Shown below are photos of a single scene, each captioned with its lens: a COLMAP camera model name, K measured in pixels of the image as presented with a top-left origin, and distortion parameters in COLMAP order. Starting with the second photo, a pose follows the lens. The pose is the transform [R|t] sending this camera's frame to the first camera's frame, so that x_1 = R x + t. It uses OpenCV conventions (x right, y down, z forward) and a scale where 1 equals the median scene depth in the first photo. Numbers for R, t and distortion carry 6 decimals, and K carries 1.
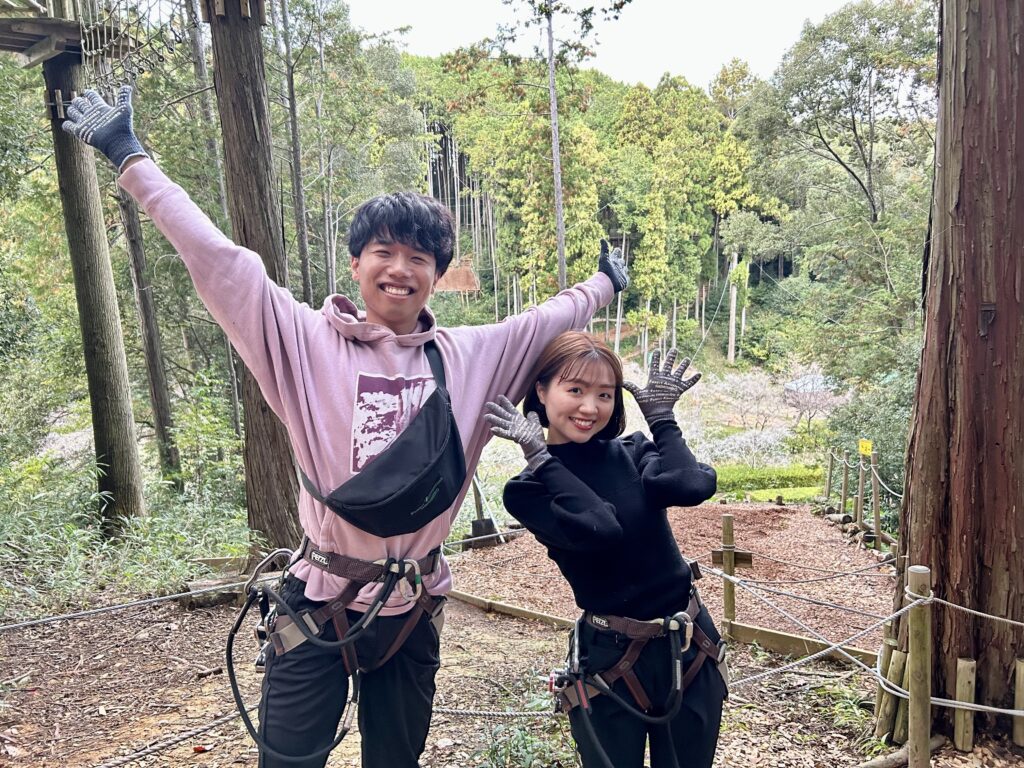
lens RADIAL K [[781.2, 0, 511.8], [0, 781.2, 384.4], [0, 0, 1]] dist [0.013382, -0.015987]
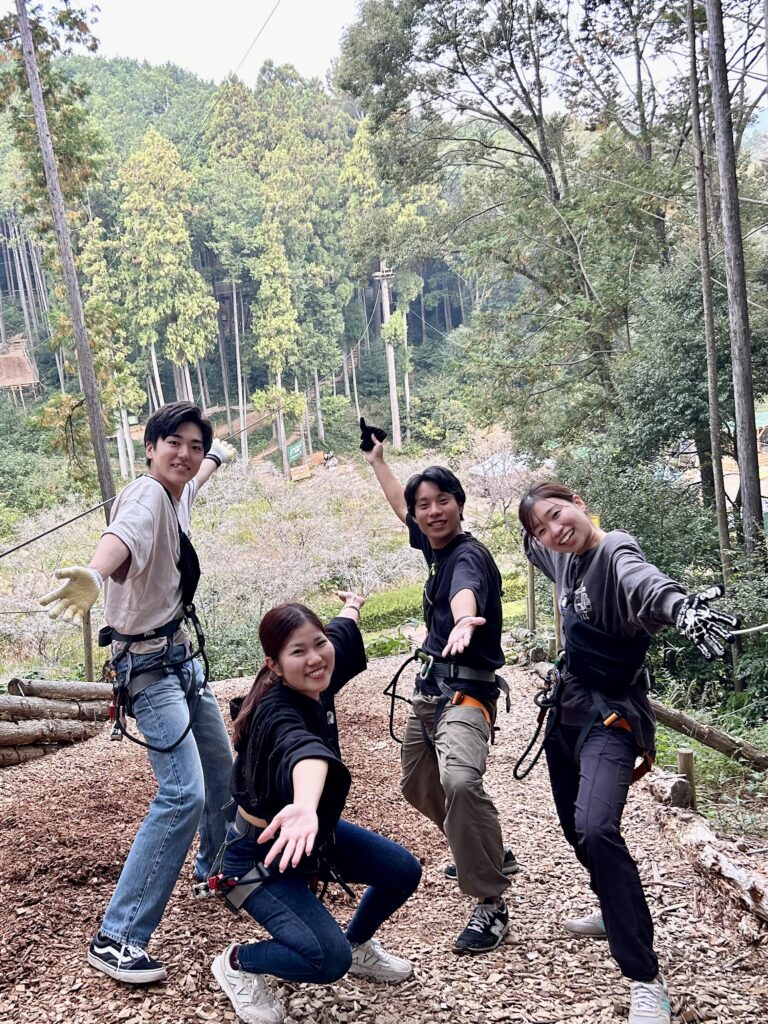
lens RADIAL K [[781.2, 0, 384.5], [0, 781.2, 512.1], [0, 0, 1]] dist [0.013382, -0.015987]
pose [[0.974899, -0.110376, 0.193360, 0.117888], [0.111370, 0.993762, 0.005752, 0.026763], [-0.192789, 0.015927, 0.981111, 0.274701]]
